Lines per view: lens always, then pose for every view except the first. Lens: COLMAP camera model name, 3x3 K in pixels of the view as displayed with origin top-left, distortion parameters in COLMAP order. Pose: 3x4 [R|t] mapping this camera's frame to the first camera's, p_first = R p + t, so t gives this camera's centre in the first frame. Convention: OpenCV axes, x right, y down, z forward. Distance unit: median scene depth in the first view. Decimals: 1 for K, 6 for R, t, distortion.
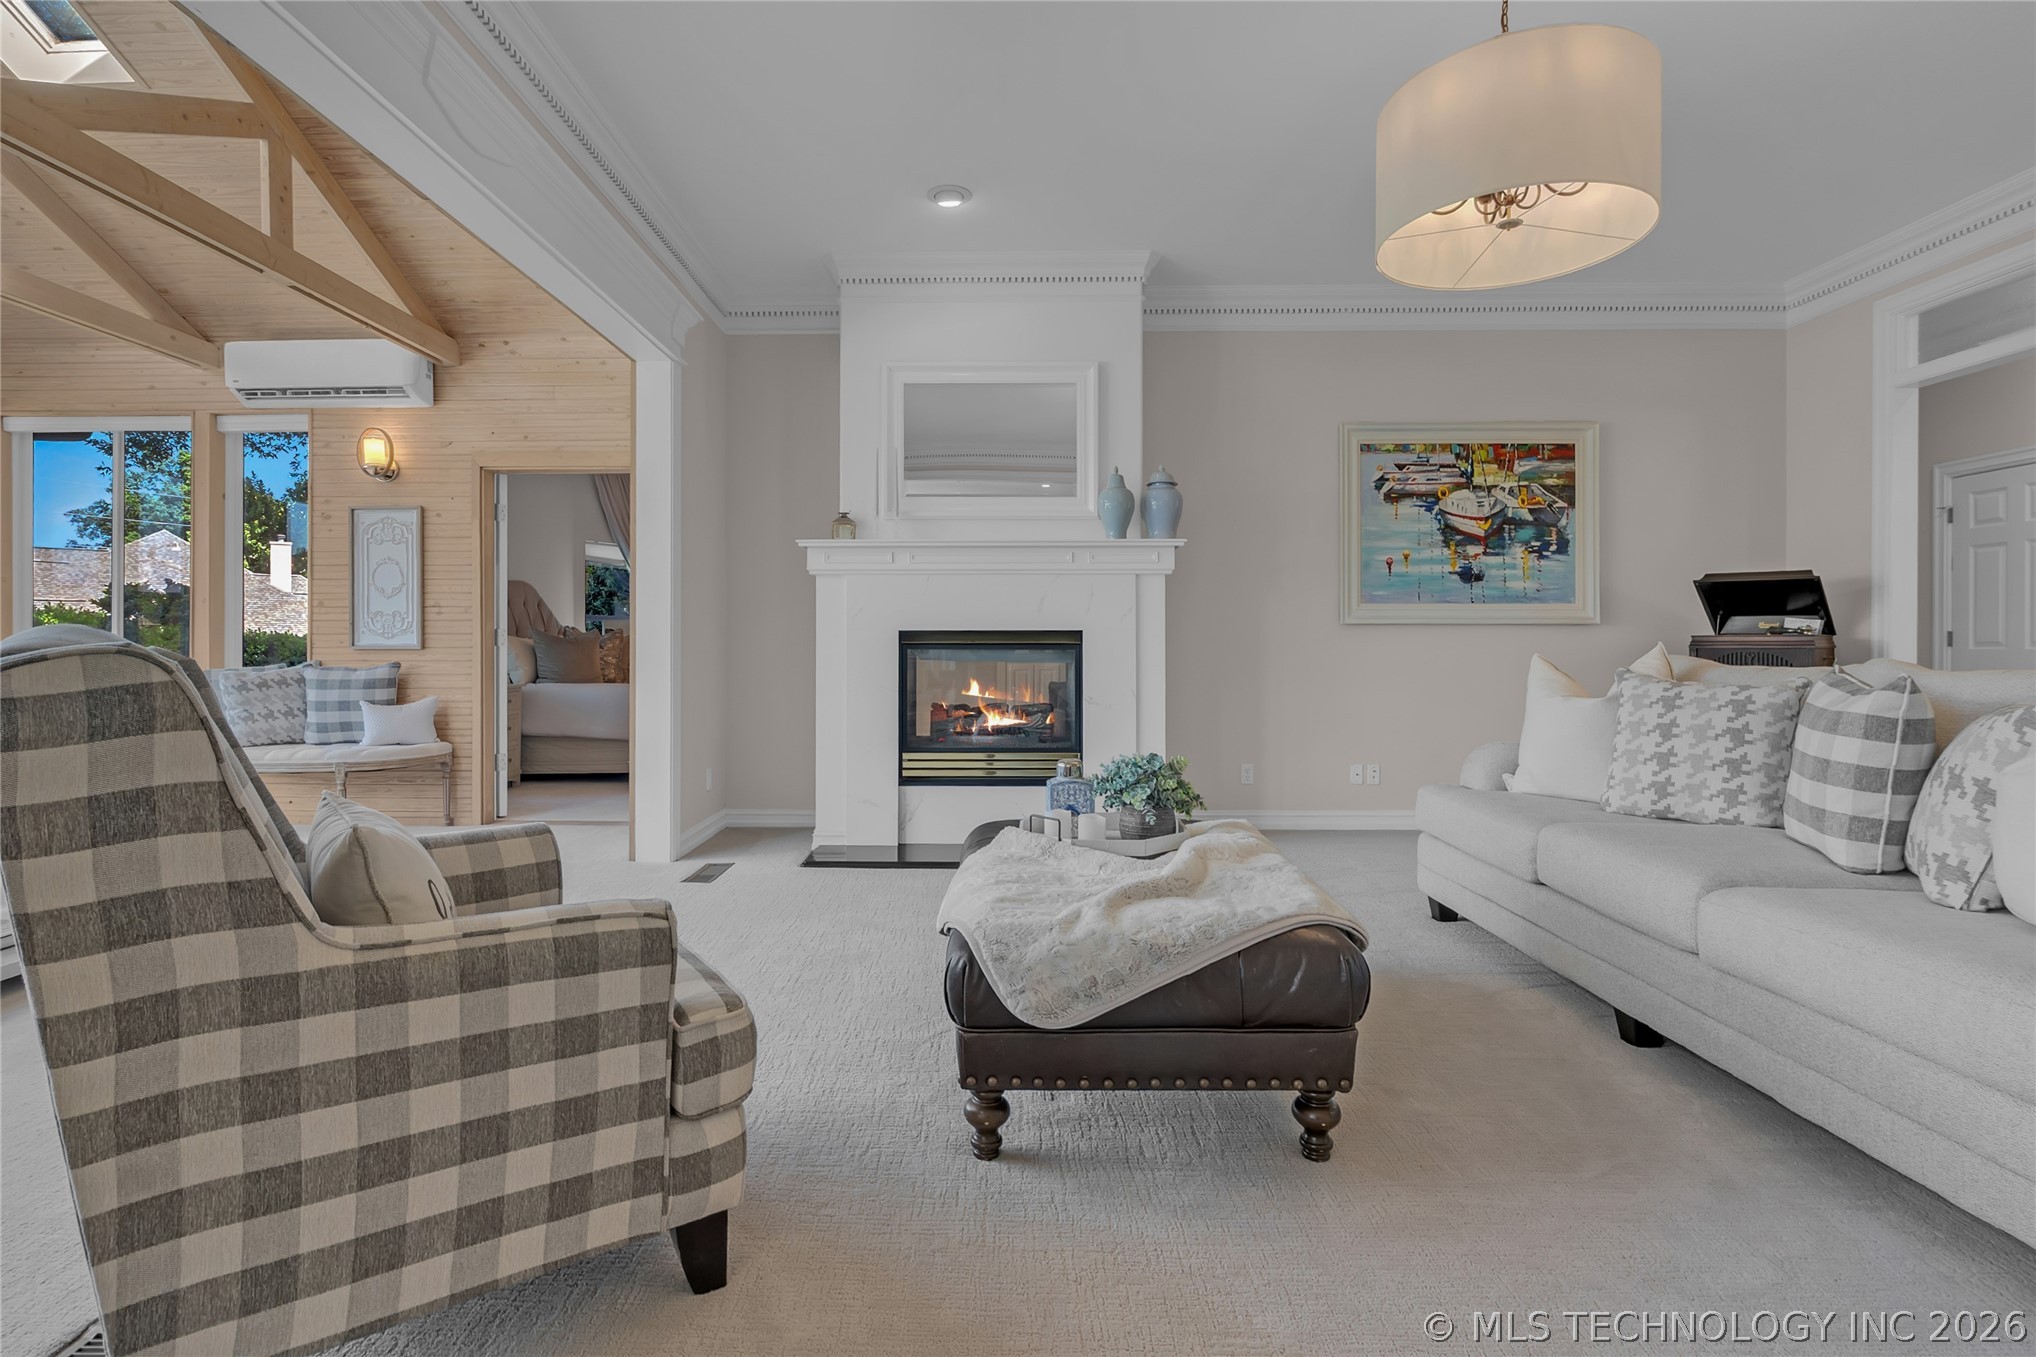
lens RADIAL K [[954.0, 0, 979.1], [0, 954.0, 650.0], [0, 0, 1]] dist [-0.011823, 0.000907]
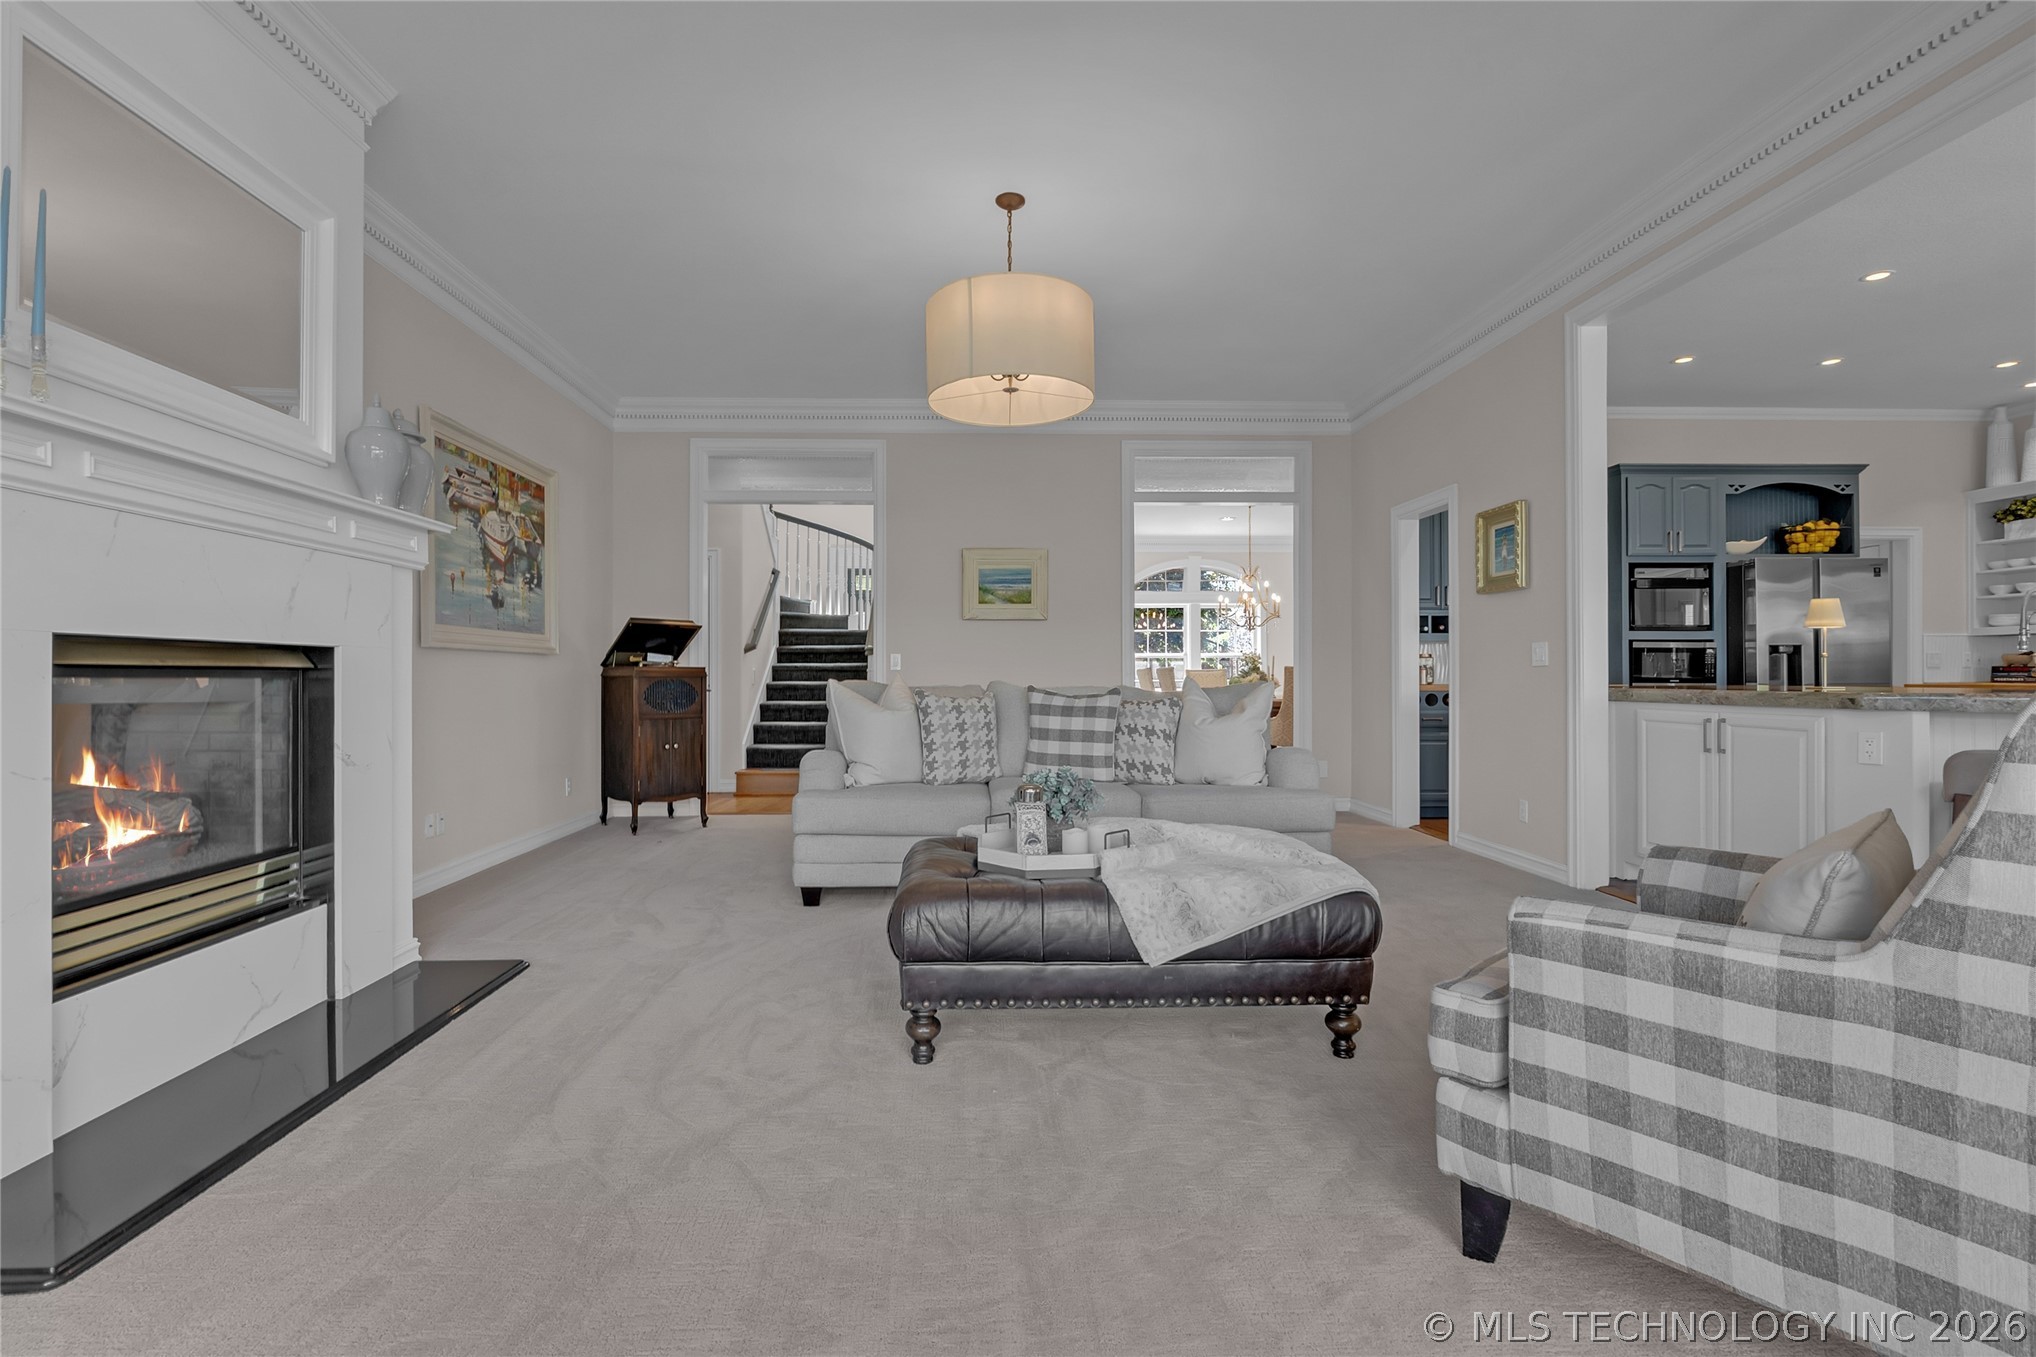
lens RADIAL K [[935.3, 0, 961.5], [0, 935.3, 675.4], [0, 0, 1]] dist [-0.020222, 0.000137]
pose [[-0.044848, 0.000604, 0.998994, -0.823154], [0.003106, 0.999995, -0.000465, -0.001319], [-0.998989, 0.003082, -0.044850, 1.045189]]
